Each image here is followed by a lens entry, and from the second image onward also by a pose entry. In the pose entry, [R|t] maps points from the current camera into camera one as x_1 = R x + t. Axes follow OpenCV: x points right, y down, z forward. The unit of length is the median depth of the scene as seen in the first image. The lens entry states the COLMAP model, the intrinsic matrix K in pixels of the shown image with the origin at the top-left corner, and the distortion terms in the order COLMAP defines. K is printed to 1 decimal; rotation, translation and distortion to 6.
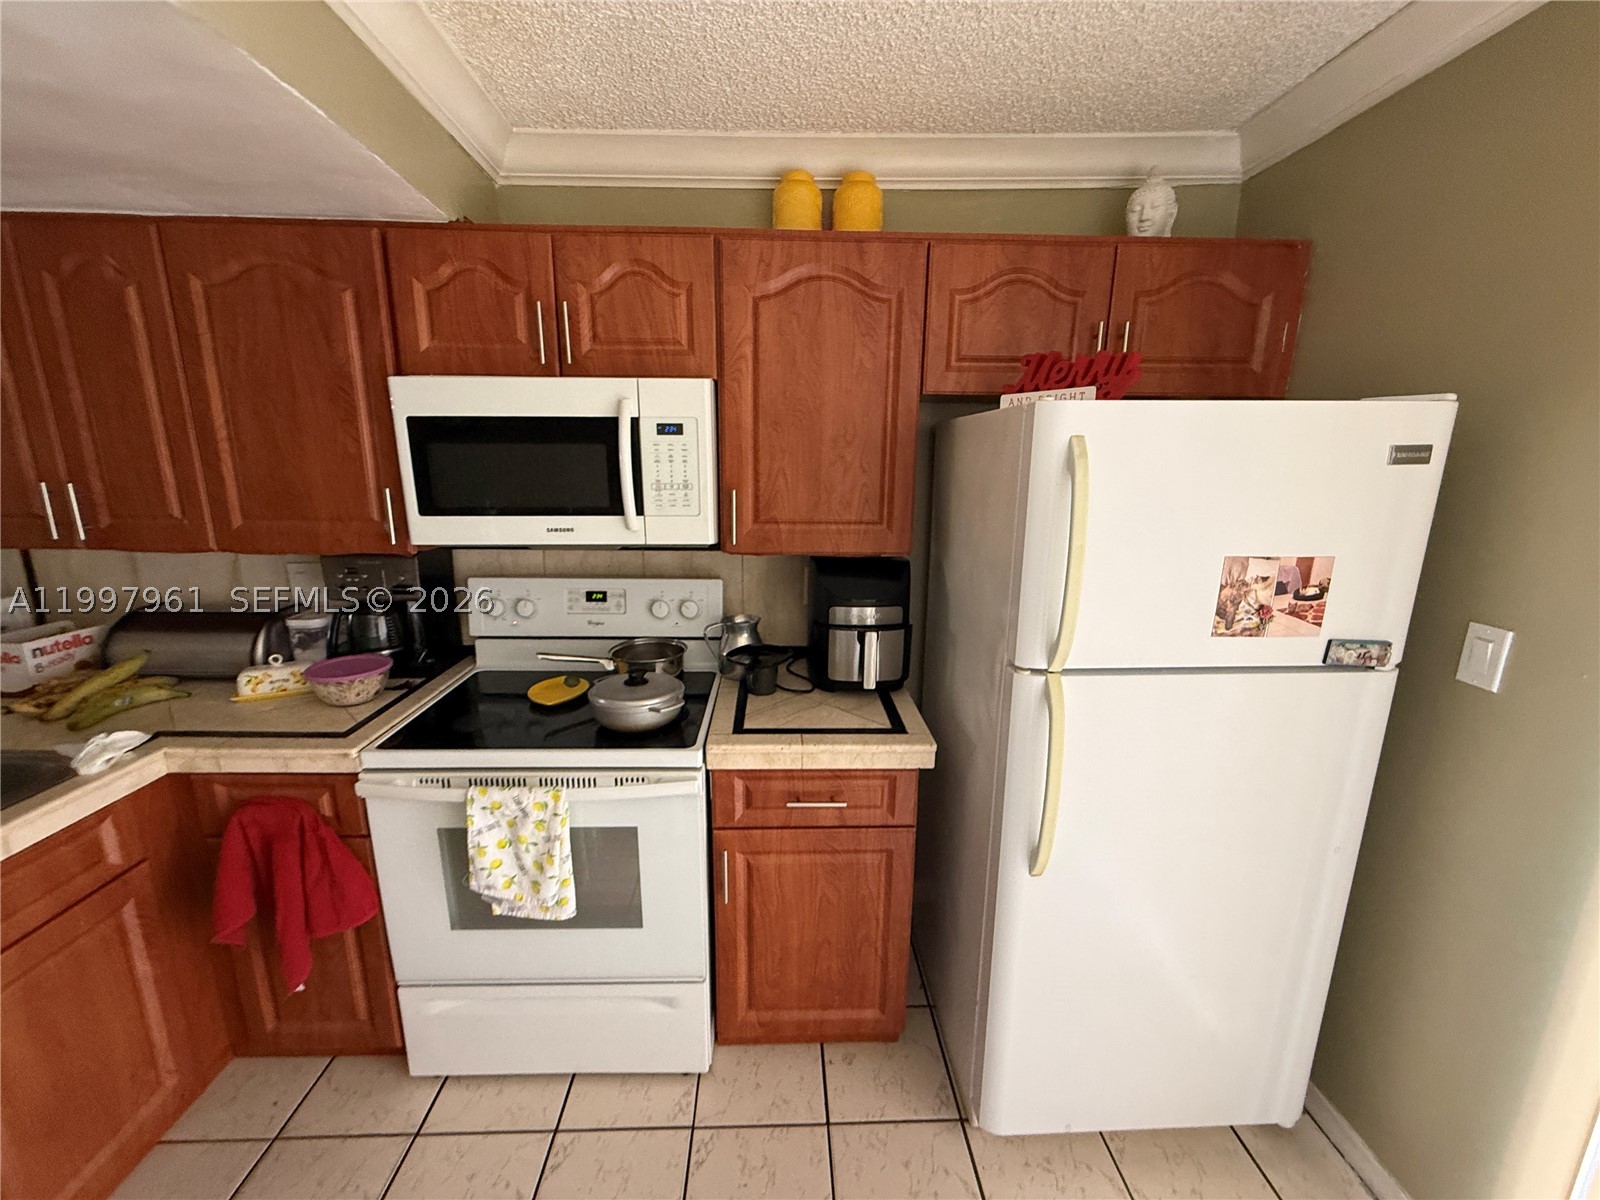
lens RADIAL K [[635.1, 0, 795.3], [0, 635.1, 597.9], [0, 0, 1]] dist [-0.000399, -0.000002]
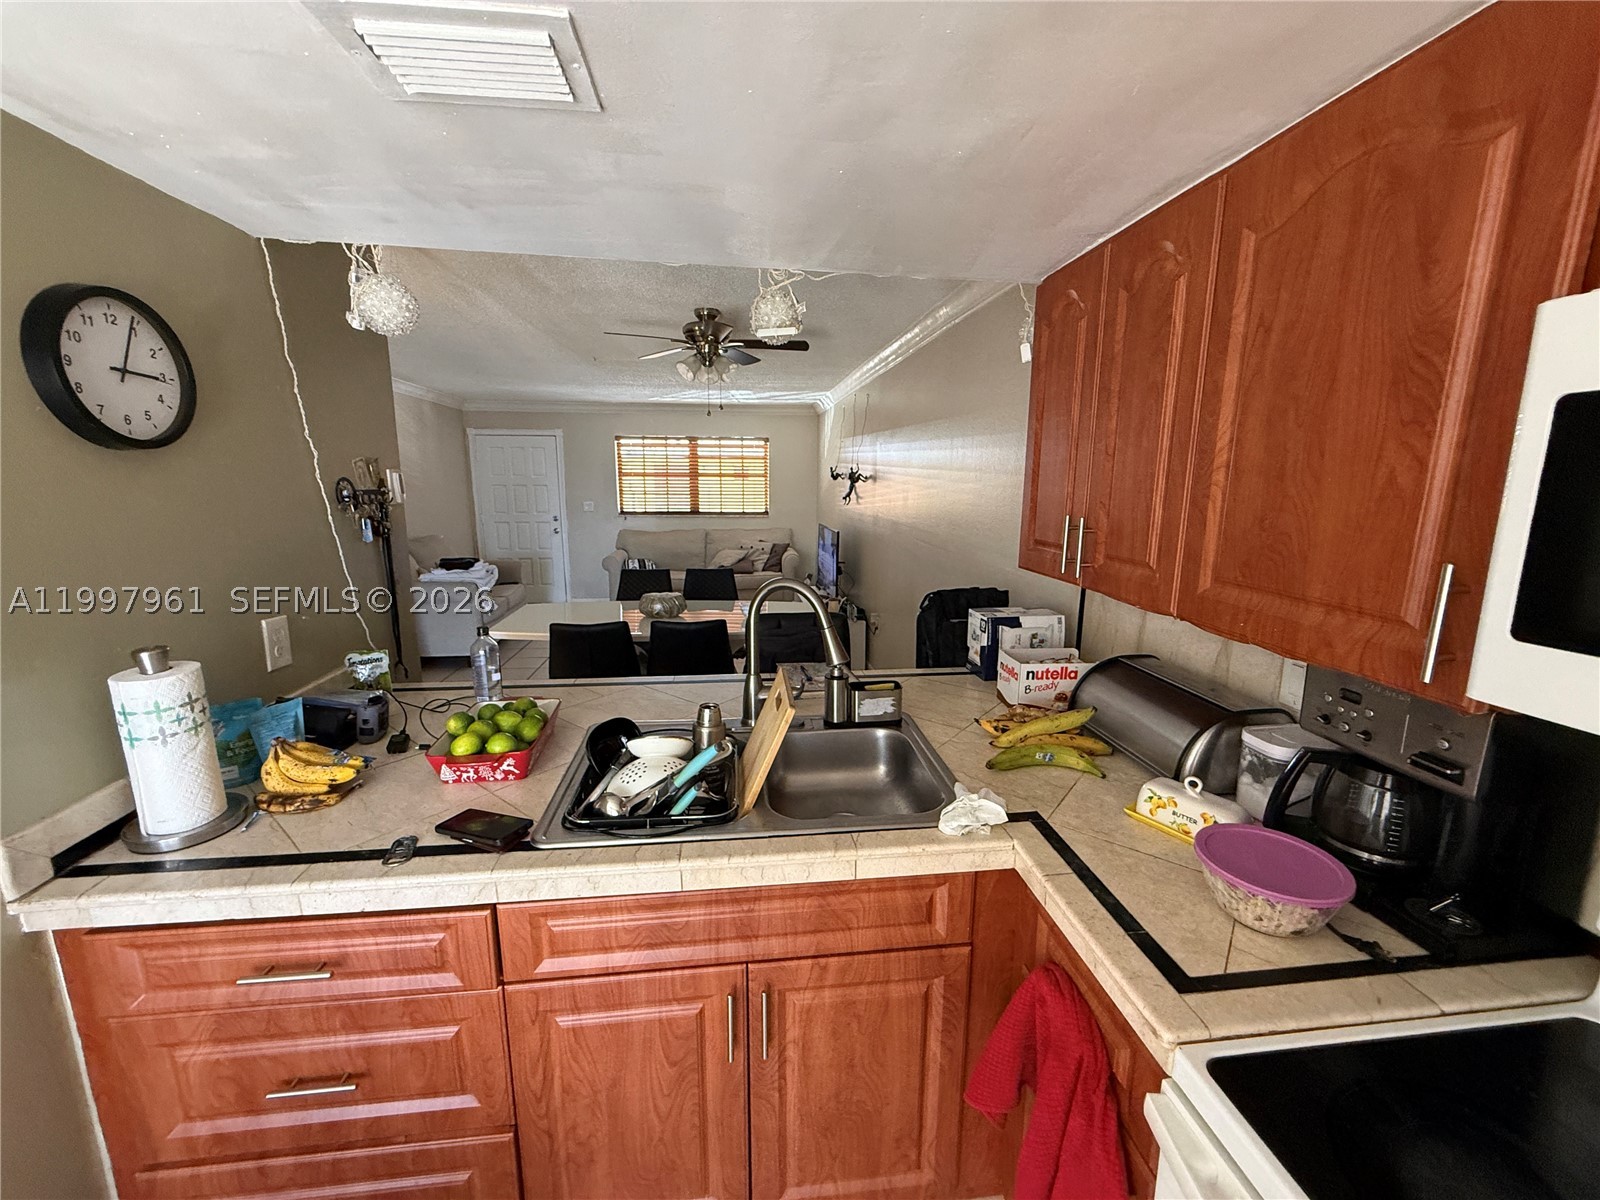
lens RADIAL K [[635.1, 0, 796.1], [0, 635.1, 600.2], [0, 0, 1]] dist [-0.000399, -0.000002]
pose [[0.085598, 0.177286, -0.980430, -0.228072], [-0.223150, 0.962454, 0.154553, -0.110287], [0.971019, 0.205554, 0.121945, 0.481164]]
